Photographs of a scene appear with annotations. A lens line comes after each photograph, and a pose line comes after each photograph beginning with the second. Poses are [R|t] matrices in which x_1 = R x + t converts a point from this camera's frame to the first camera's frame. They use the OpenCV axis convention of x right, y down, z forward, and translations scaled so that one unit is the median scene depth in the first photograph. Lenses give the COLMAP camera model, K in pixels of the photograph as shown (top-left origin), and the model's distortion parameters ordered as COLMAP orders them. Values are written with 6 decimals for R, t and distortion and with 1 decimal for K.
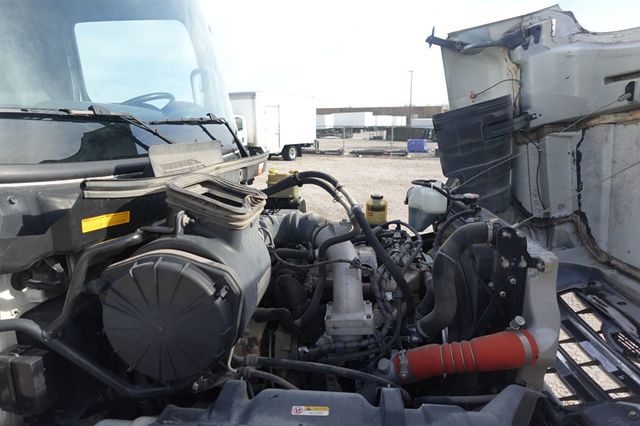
lens RADIAL K [[379.6, 0, 321.0], [0, 379.6, 213.3], [0, 0, 1]] dist [-0.002832, 0.002577]
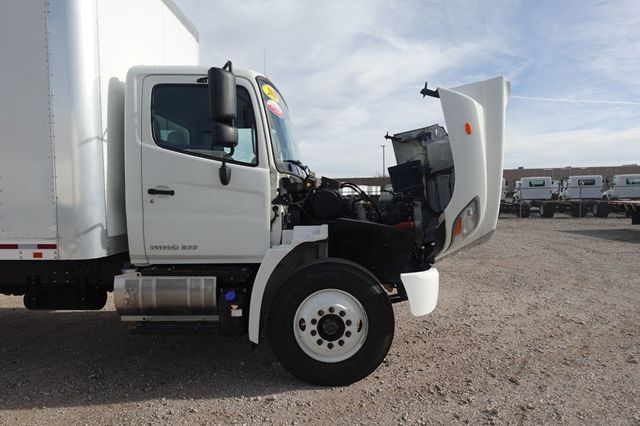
lens RADIAL K [[380.1, 0, 321.3], [0, 380.1, 214.0], [0, 0, 1]] dist [-0.001273, 0.000928]
pose [[0.998236, -0.009937, 0.058536, -0.243324], [0.020252, 0.983757, -0.178357, 0.402072], [-0.055813, 0.179228, 0.982223, -1.152350]]
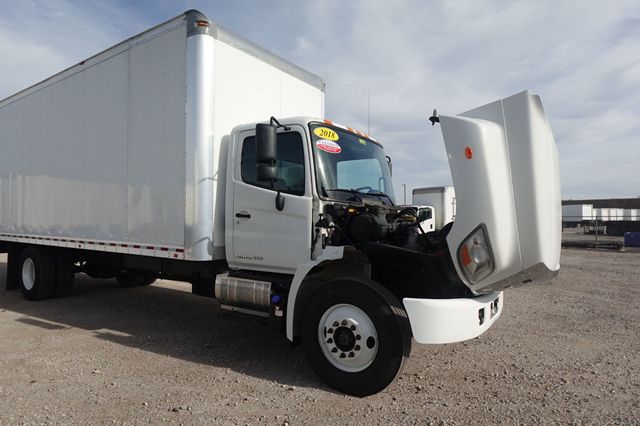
lens RADIAL K [[380.9, 0, 321.4], [0, 380.9, 214.7], [0, 0, 1]] dist [-0.001929, 0.001974]
pose [[0.874439, 0.001956, -0.485132, 0.519634], [-0.117370, 0.971138, -0.207641, 0.405507], [0.470724, 0.238510, 0.849430, -1.192902]]
